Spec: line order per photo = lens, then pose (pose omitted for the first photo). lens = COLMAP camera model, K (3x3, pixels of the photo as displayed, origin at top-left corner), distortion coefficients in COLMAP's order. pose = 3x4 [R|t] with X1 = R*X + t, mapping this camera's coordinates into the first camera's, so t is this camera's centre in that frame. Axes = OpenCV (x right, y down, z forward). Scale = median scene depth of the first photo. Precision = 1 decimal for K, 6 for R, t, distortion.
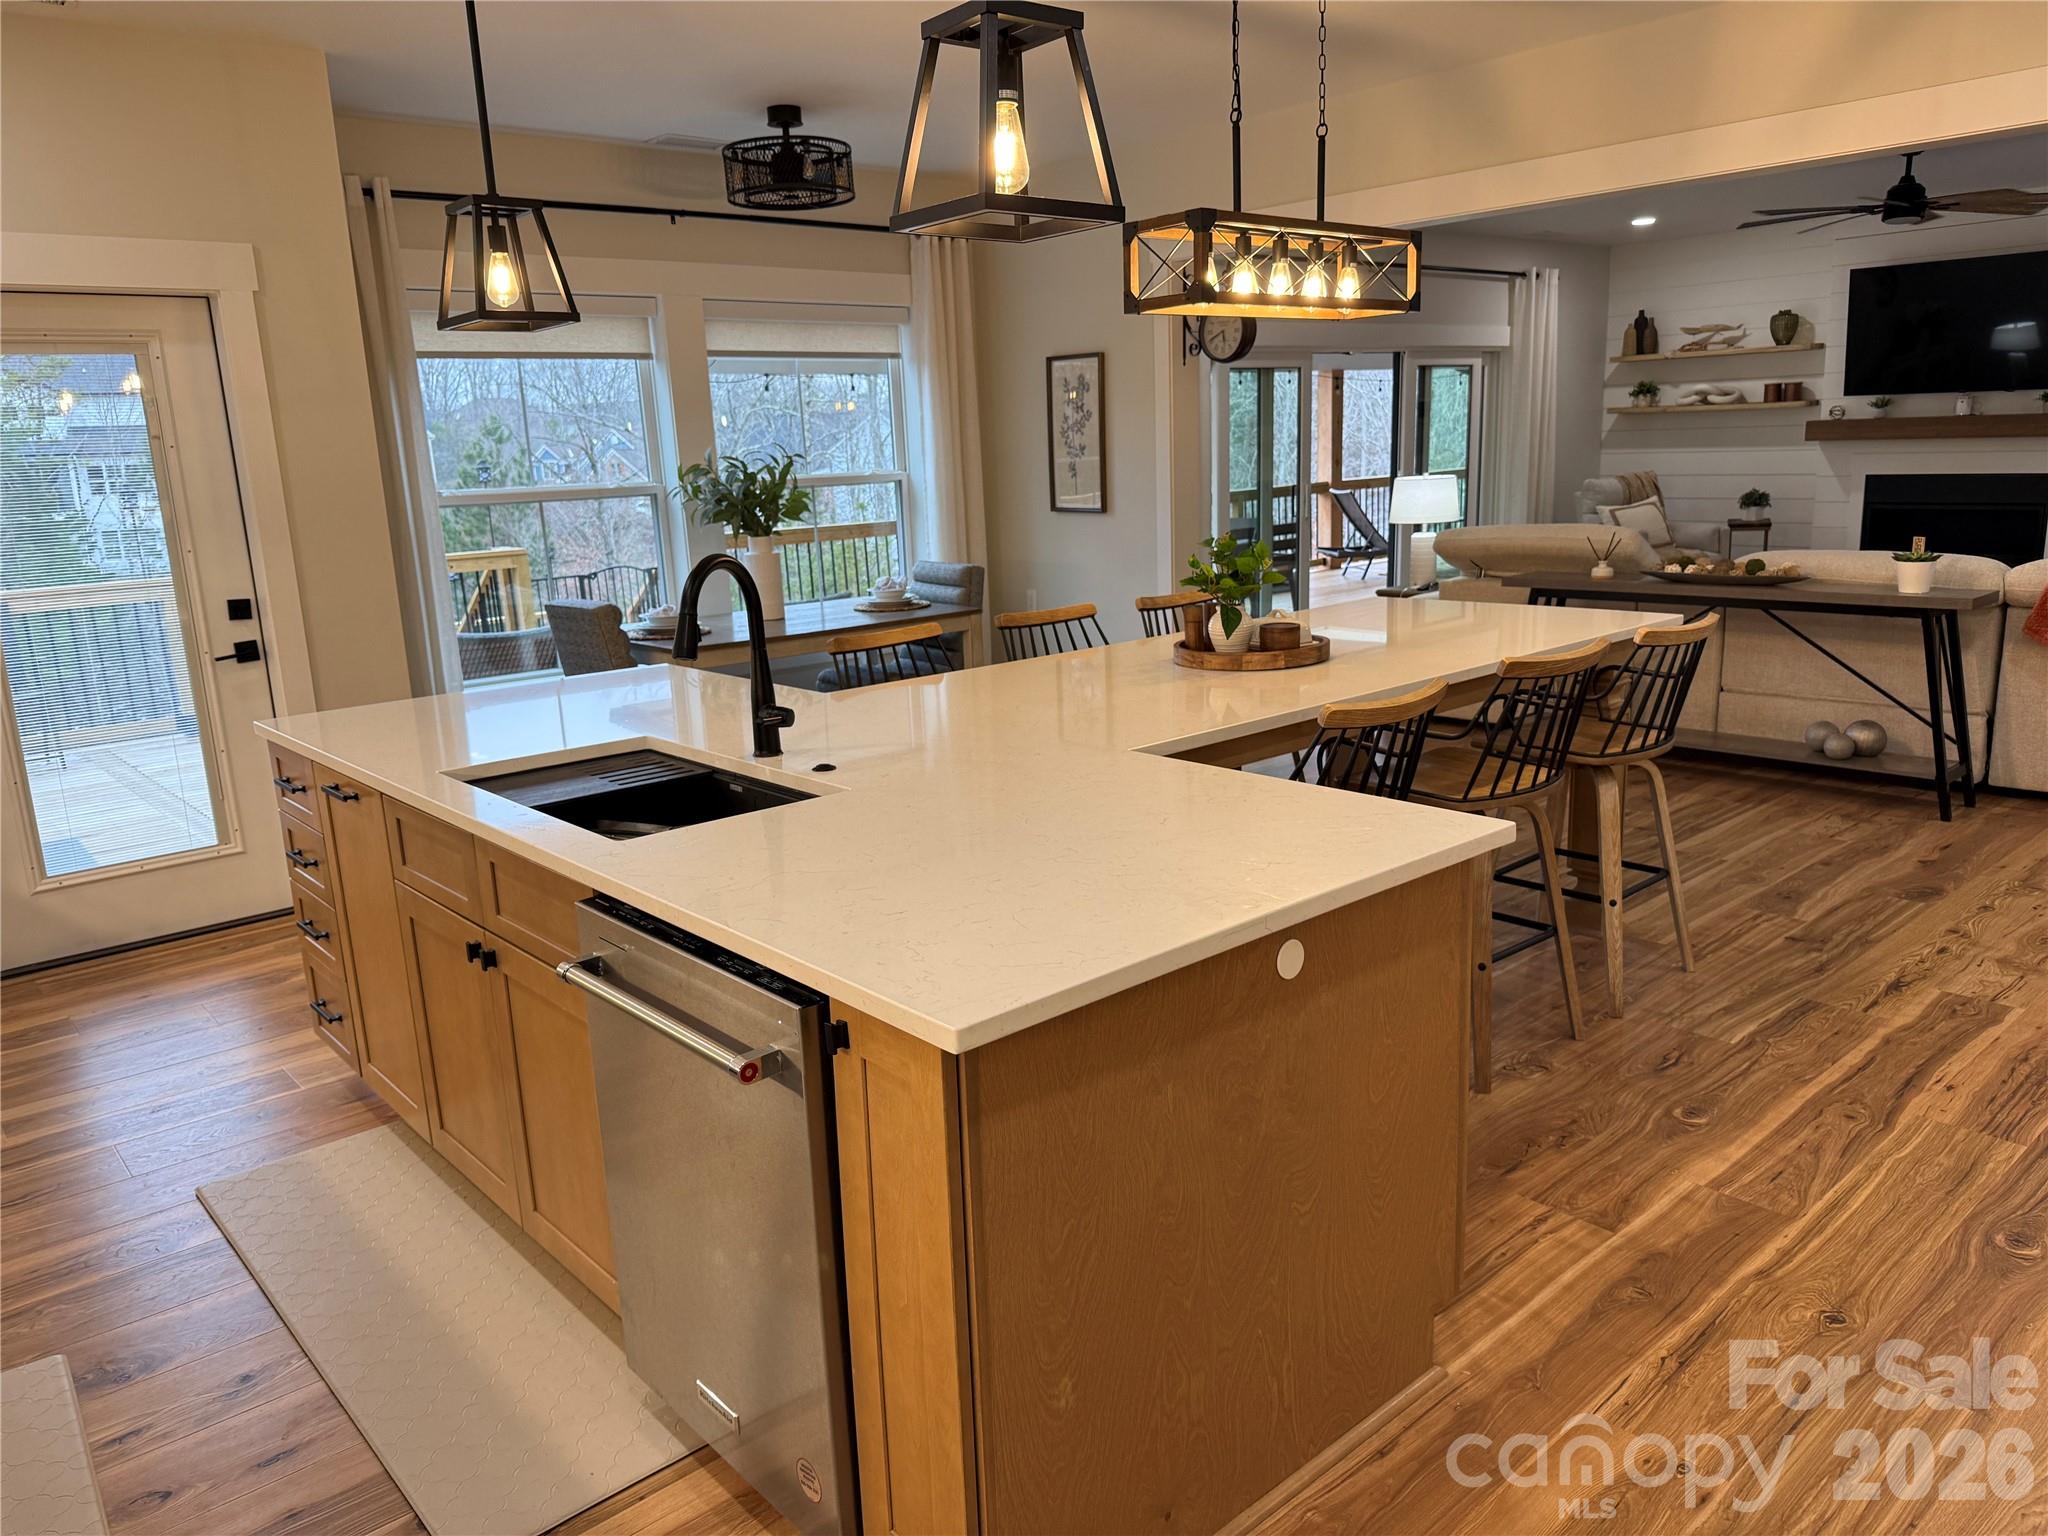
lens RADIAL K [[1445.7, 0, 1034.6], [0, 1445.7, 777.4], [0, 0, 1]] dist [0.035318, 0.003911]
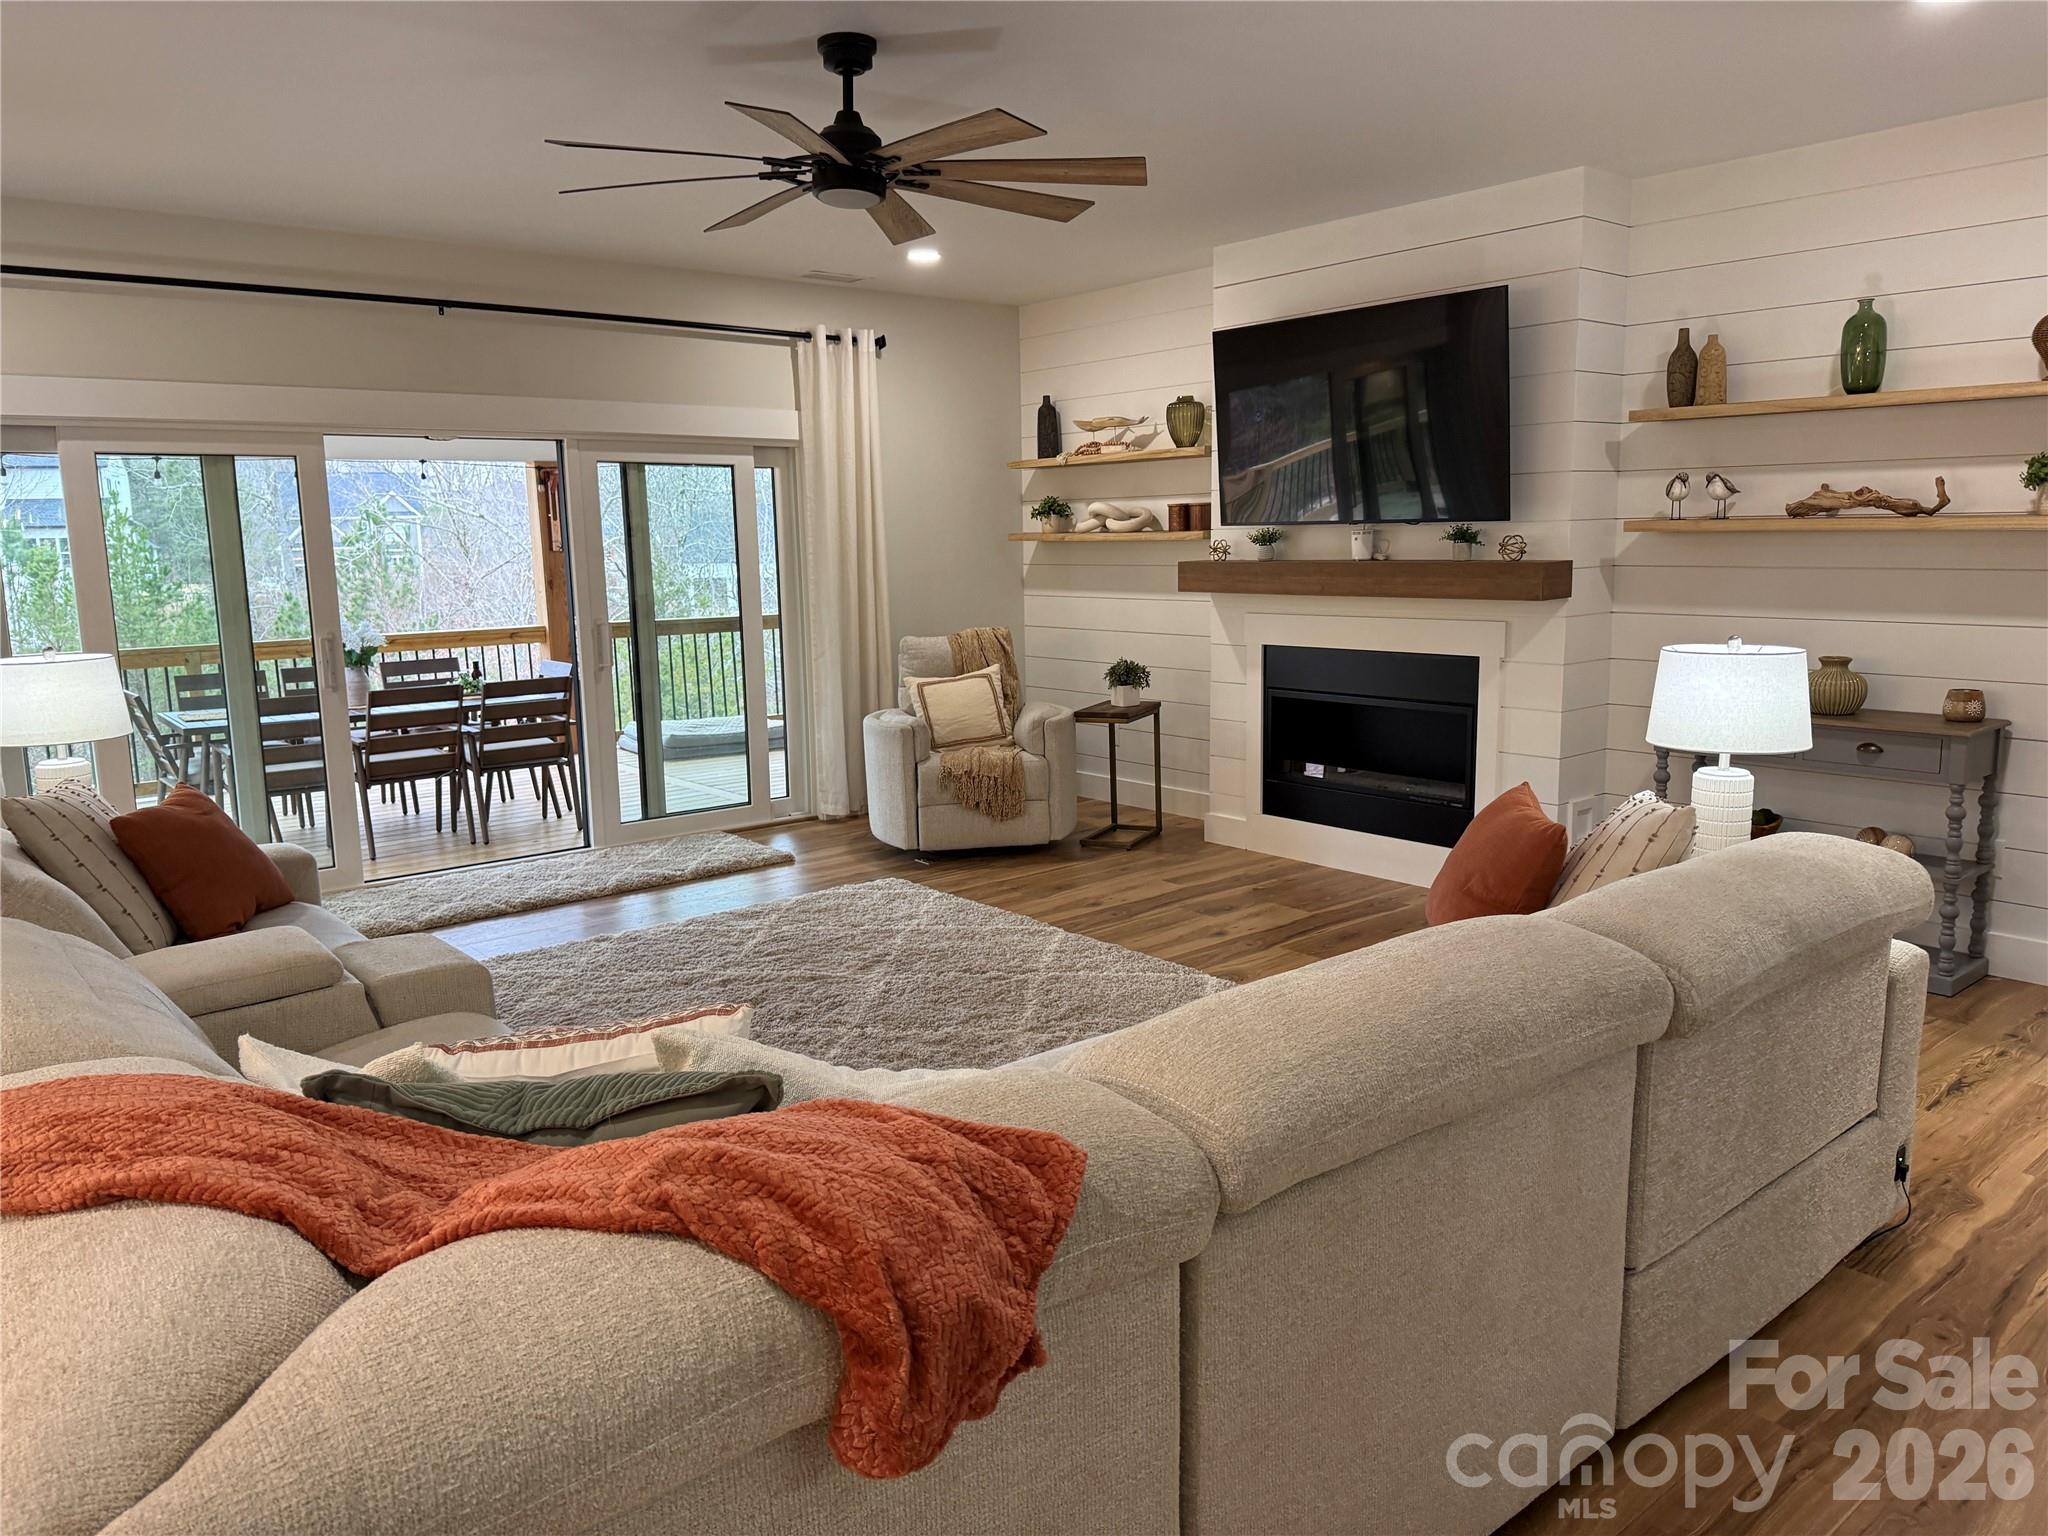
lens RADIAL K [[1445.7, 0, 1025.3], [0, 1445.7, 772.5], [0, 0, 1]] dist [0.035318, 0.003911]
pose [[0.999286, 0.024099, -0.029113, 0.473785], [-0.026291, 0.996652, -0.077424, -0.096255], [0.027150, 0.078134, 0.996573, 0.357777]]
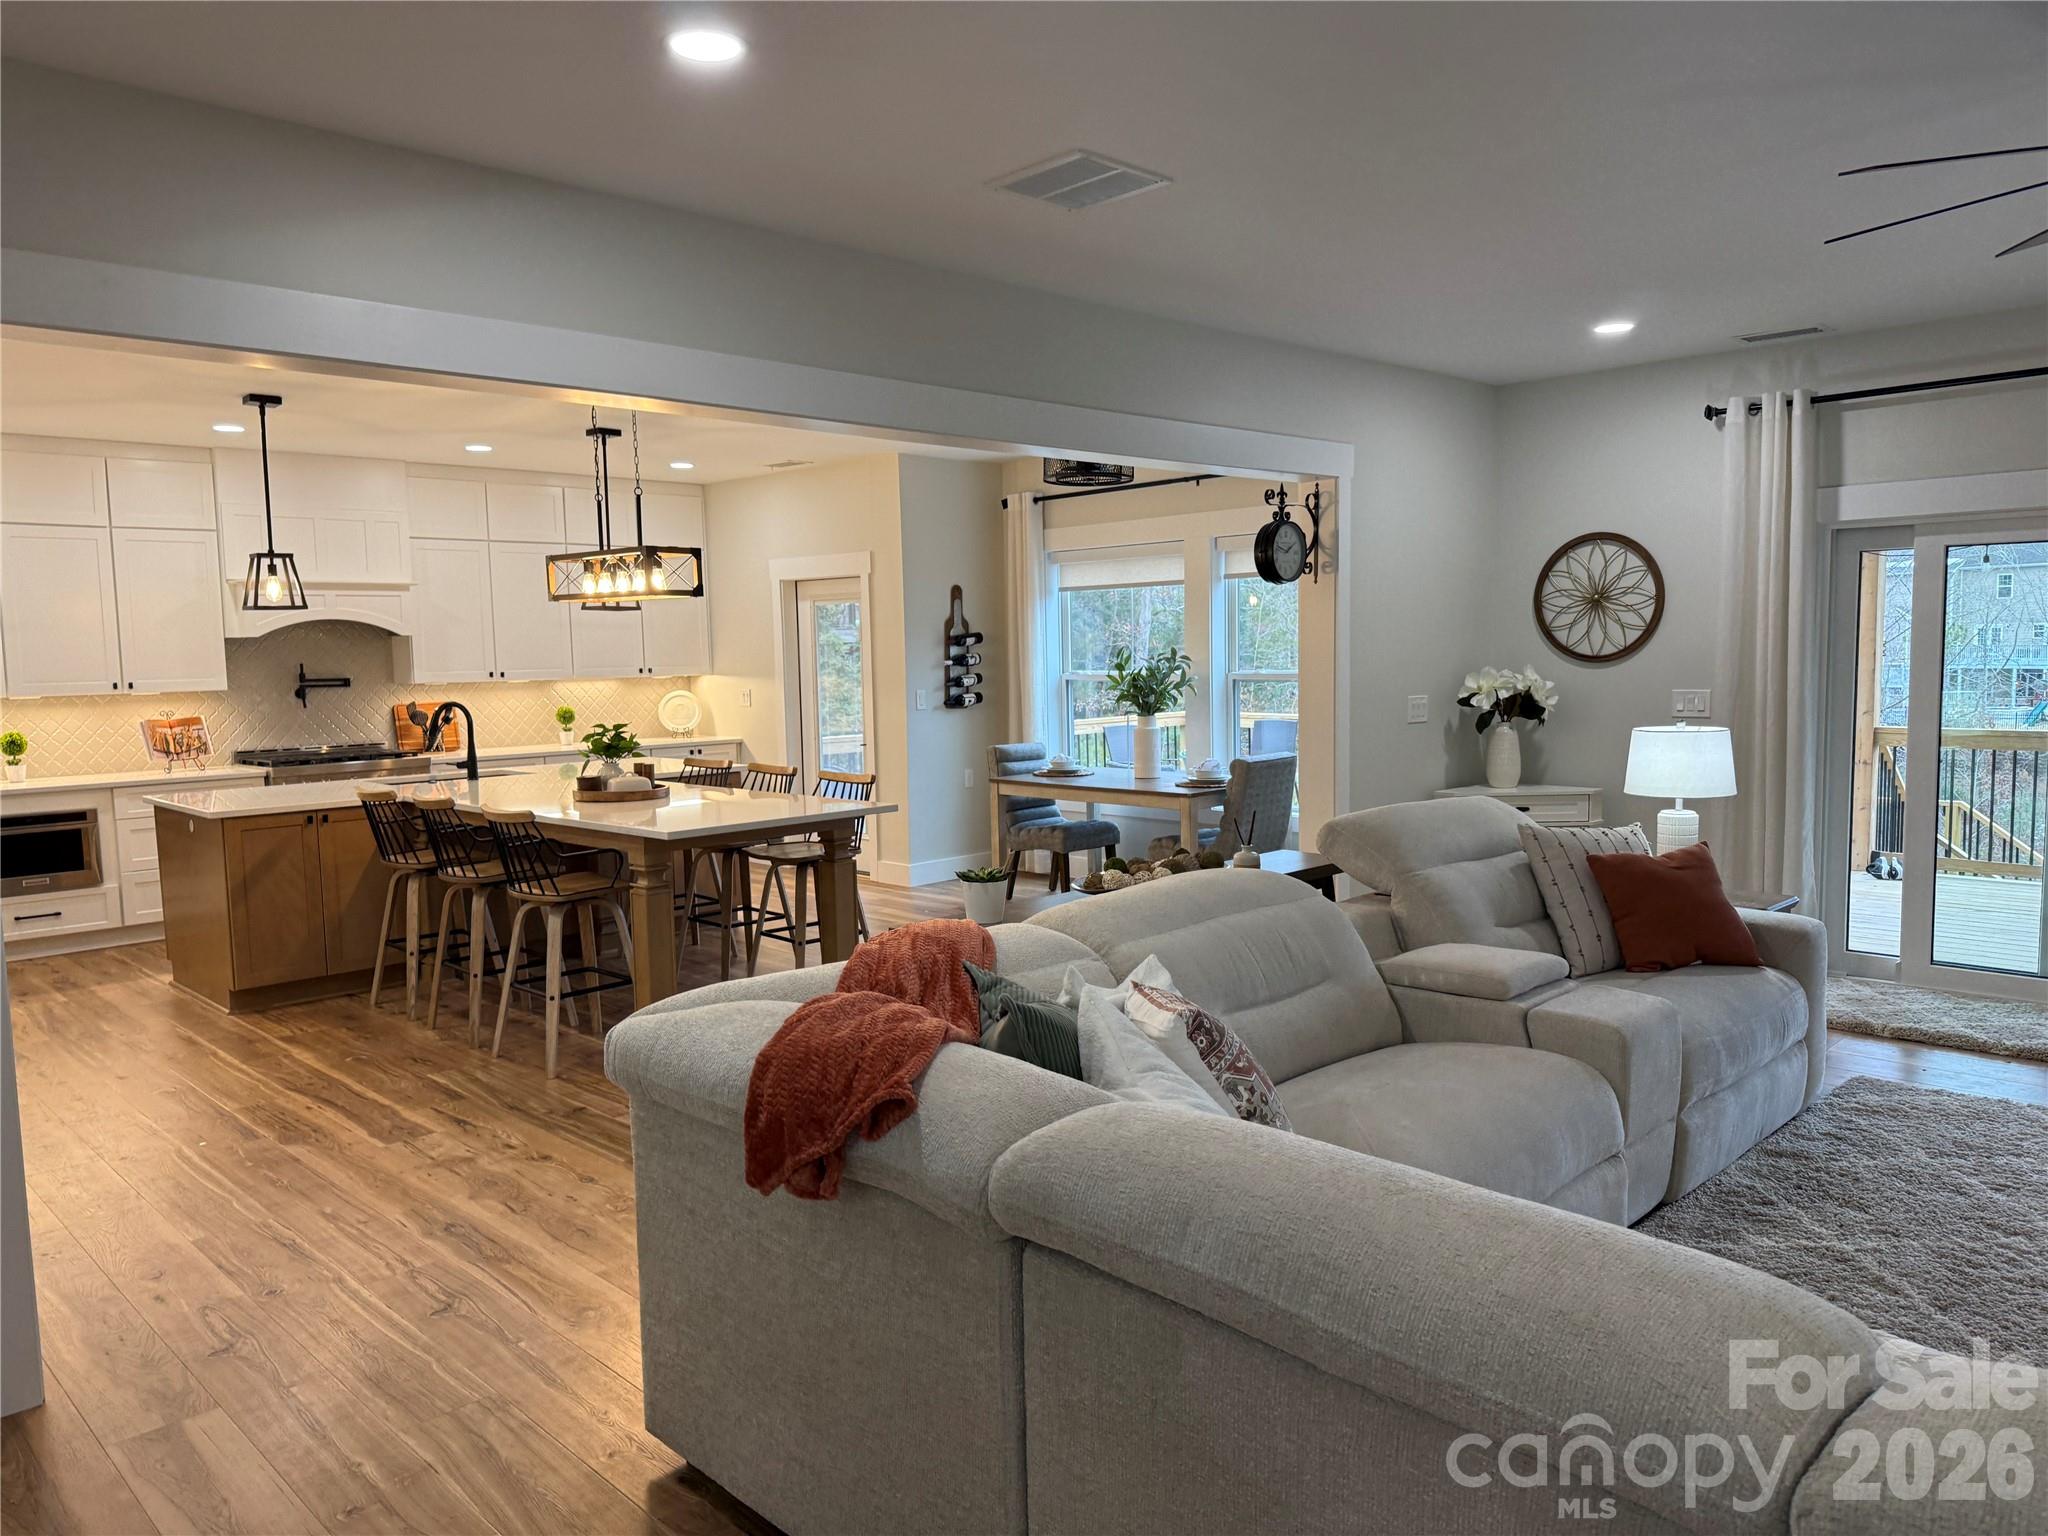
lens RADIAL K [[1445.7, 0, 1033.0], [0, 1445.7, 769.5], [0, 0, 1]] dist [0.035318, 0.003911]
pose [[0.032263, 0.115329, -0.992803, 0.909733], [-0.213687, 0.971149, 0.105870, -0.194805], [0.976369, 0.208733, 0.055977, 0.677643]]
